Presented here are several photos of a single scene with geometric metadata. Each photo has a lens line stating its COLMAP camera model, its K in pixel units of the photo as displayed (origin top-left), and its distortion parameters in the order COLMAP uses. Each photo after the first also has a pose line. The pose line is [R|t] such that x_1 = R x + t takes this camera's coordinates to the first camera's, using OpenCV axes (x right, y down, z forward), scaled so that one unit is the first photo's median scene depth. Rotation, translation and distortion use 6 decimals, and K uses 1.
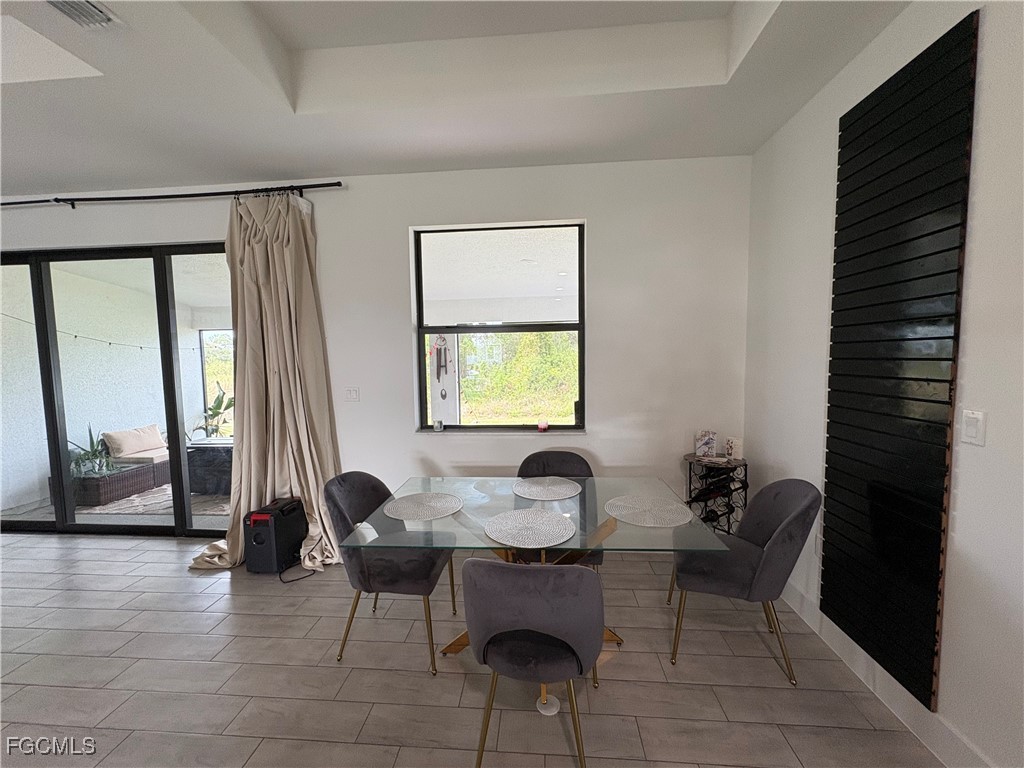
lens RADIAL K [[407.9, 0, 511.2], [0, 407.9, 385.3], [0, 0, 1]] dist [-0.000065, 0.000508]
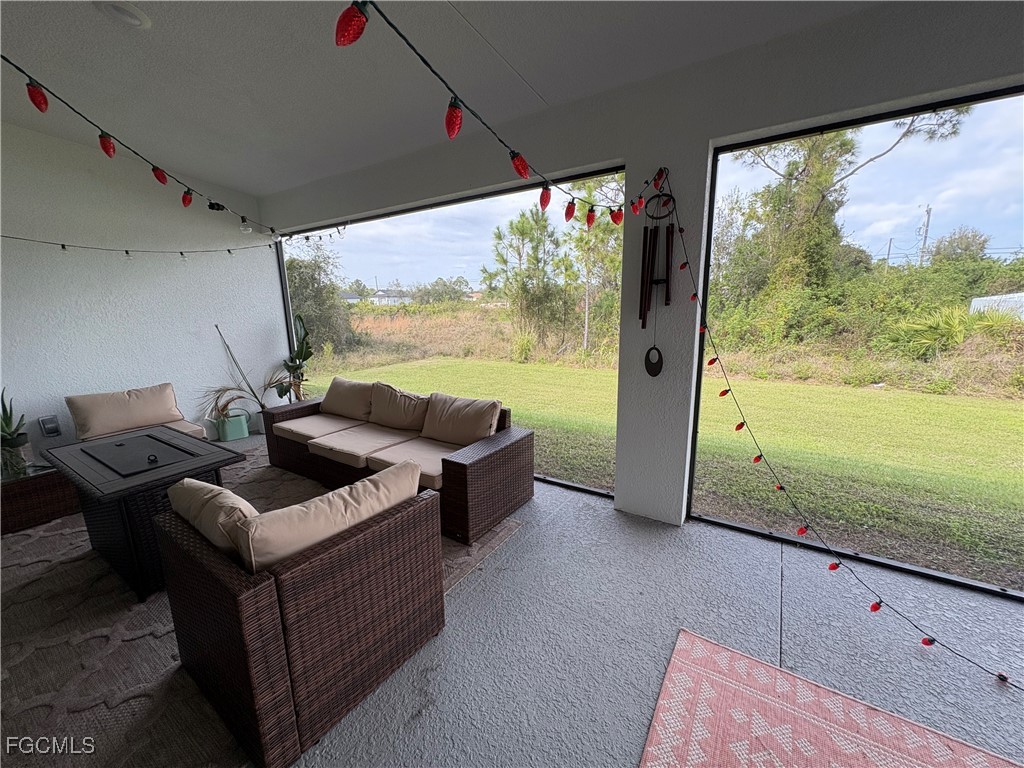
lens RADIAL K [[407.9, 0, 511.2], [0, 407.9, 385.3], [0, 0, 1]] dist [-0.000065, 0.000508]
pose [[0.877568, 0.096082, -0.469726, -0.106052], [-0.026966, 0.988055, 0.151726, -0.008291], [0.478693, -0.120483, 0.869676, 0.627035]]
